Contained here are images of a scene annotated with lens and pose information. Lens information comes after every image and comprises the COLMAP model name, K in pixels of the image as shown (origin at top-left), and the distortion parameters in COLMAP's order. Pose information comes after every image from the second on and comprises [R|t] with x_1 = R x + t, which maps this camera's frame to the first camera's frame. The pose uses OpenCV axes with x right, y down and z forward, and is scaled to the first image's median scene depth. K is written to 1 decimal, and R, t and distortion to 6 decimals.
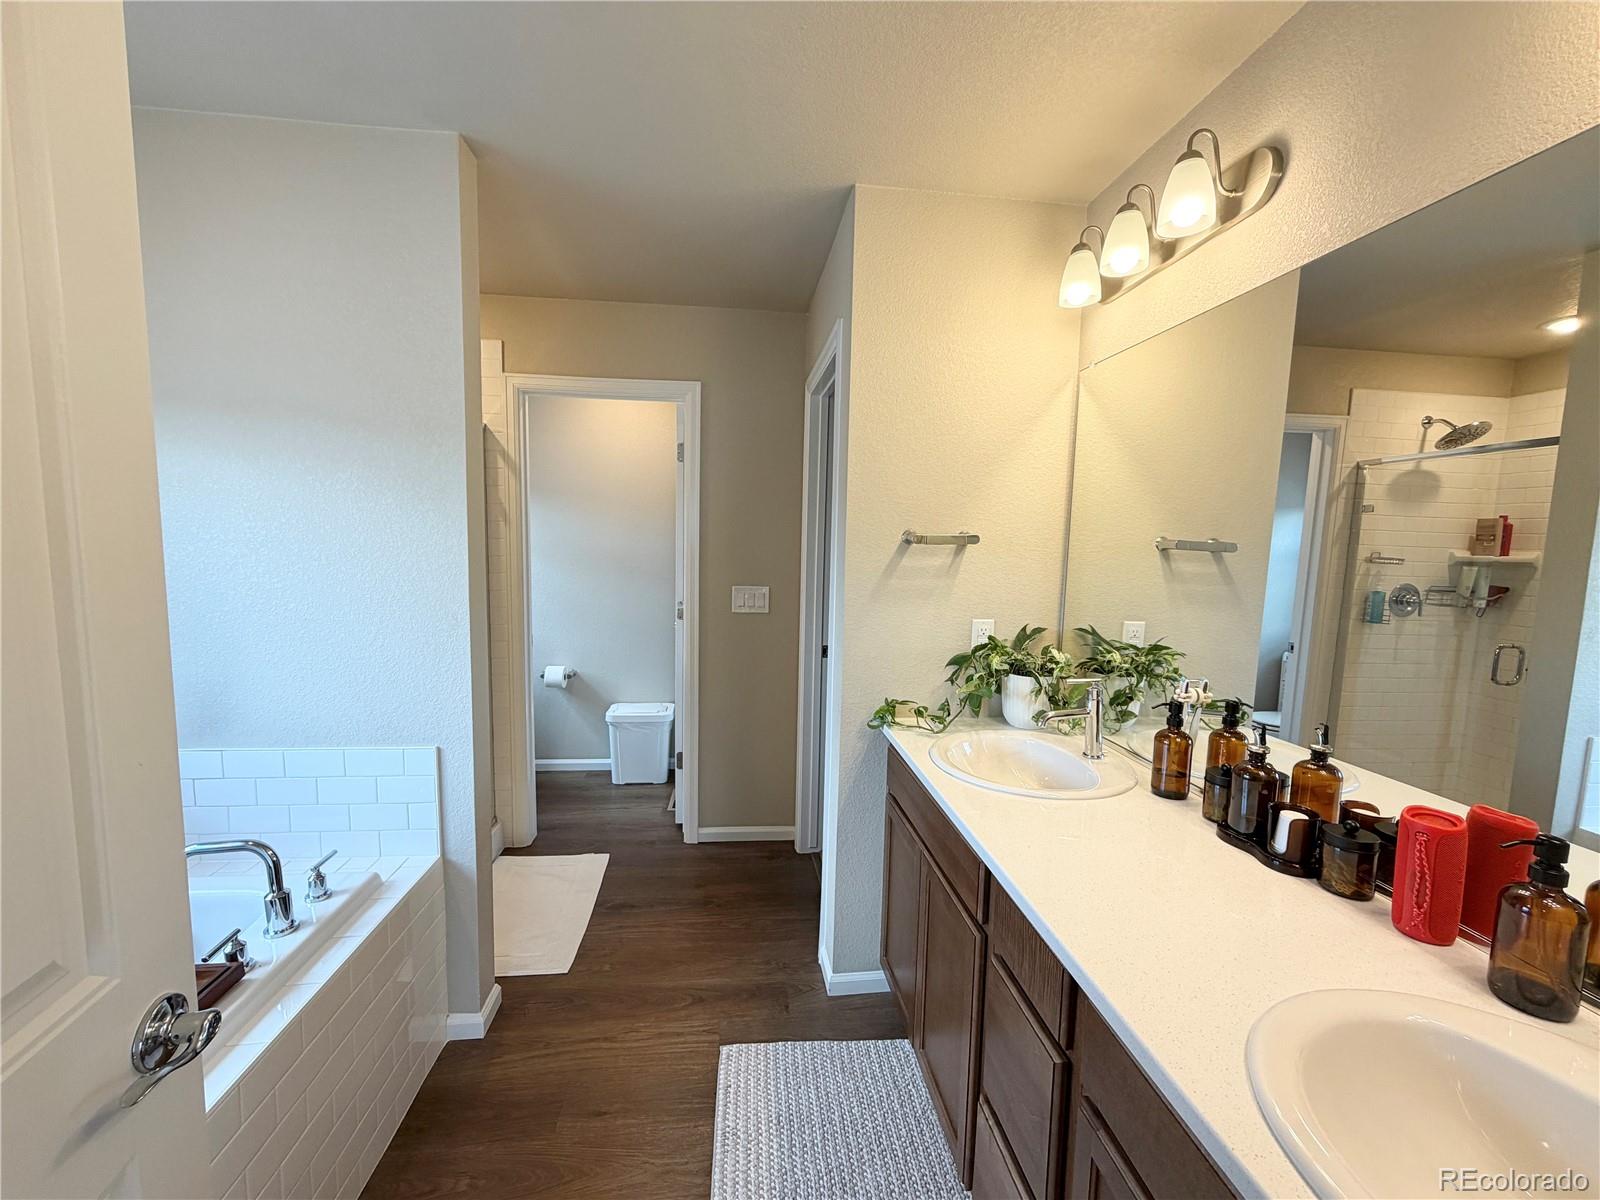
lens RADIAL K [[639.0, 0, 794.9], [0, 639.0, 602.7], [0, 0, 1]] dist [0.001174, -0.000725]
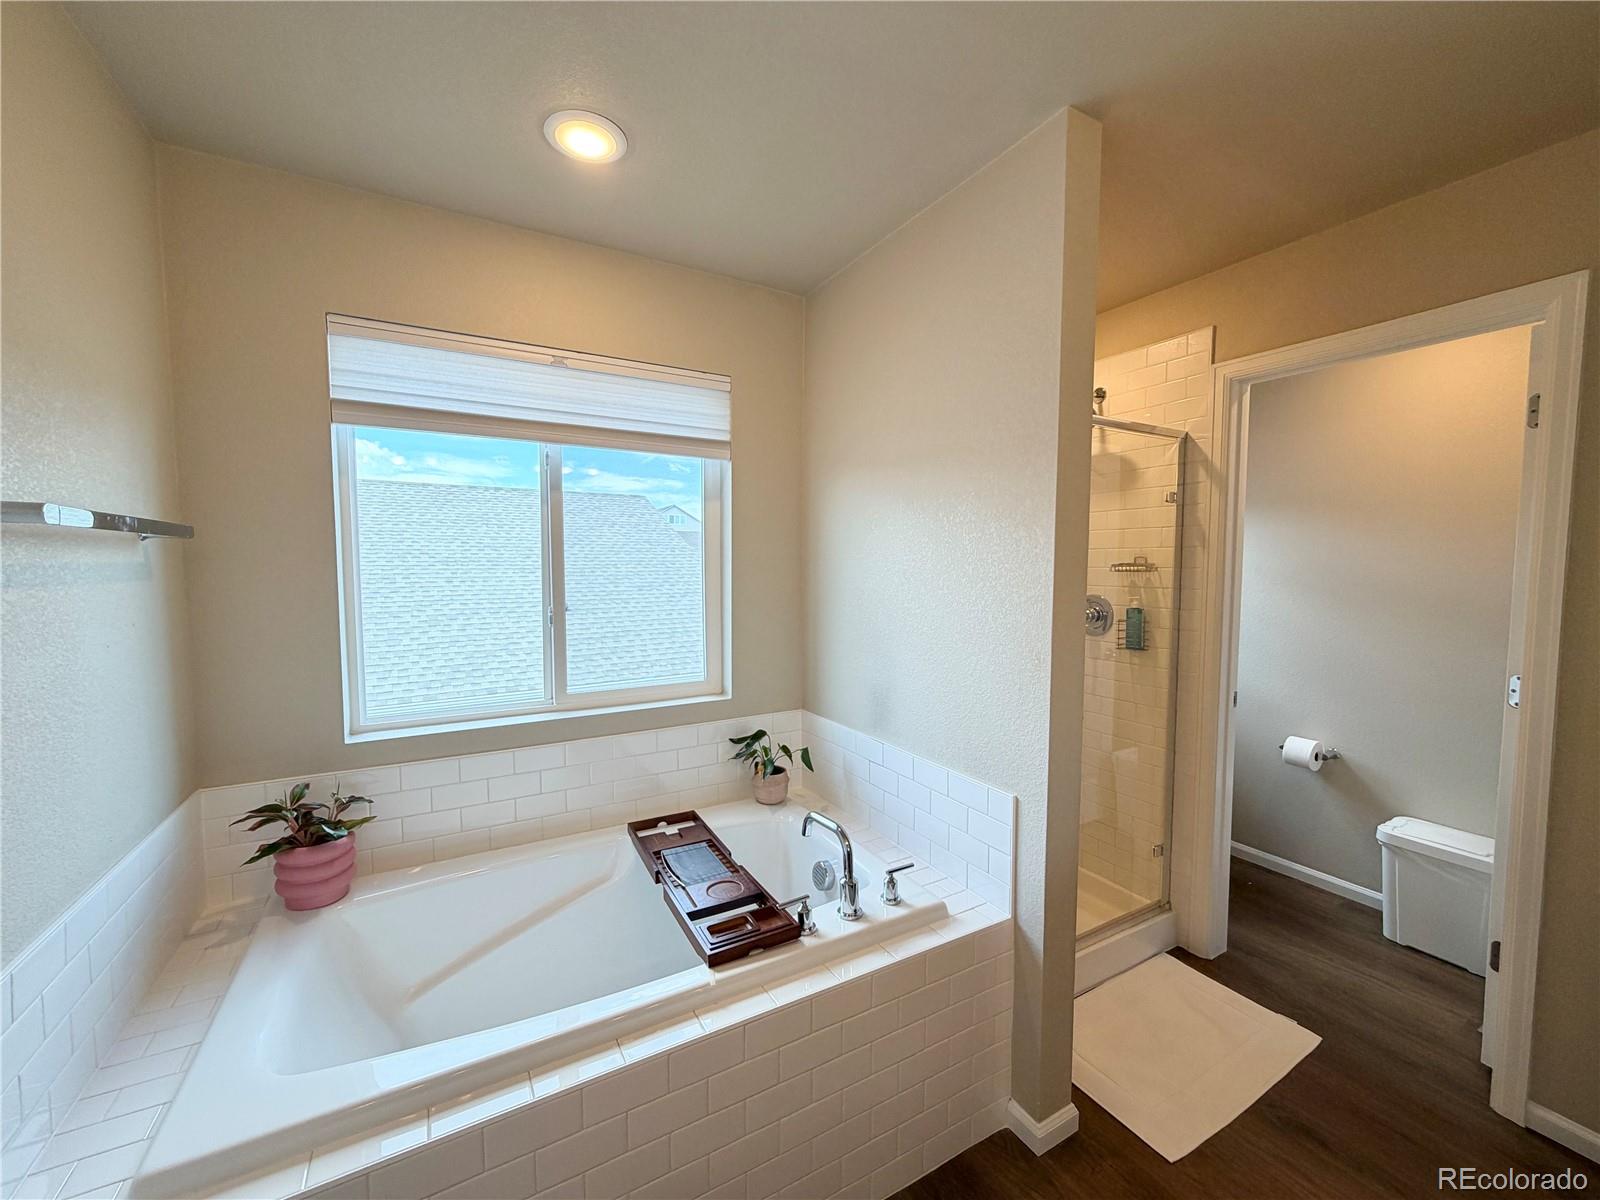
lens RADIAL K [[639.0, 0, 799.7], [0, 639.0, 602.9], [0, 0, 1]] dist [0.001174, -0.000725]
pose [[0.397551, 0.036675, -0.916847, 0.101608], [-0.082292, 0.996600, 0.004183, -0.019164], [0.913883, 0.073786, 0.399217, 0.238738]]
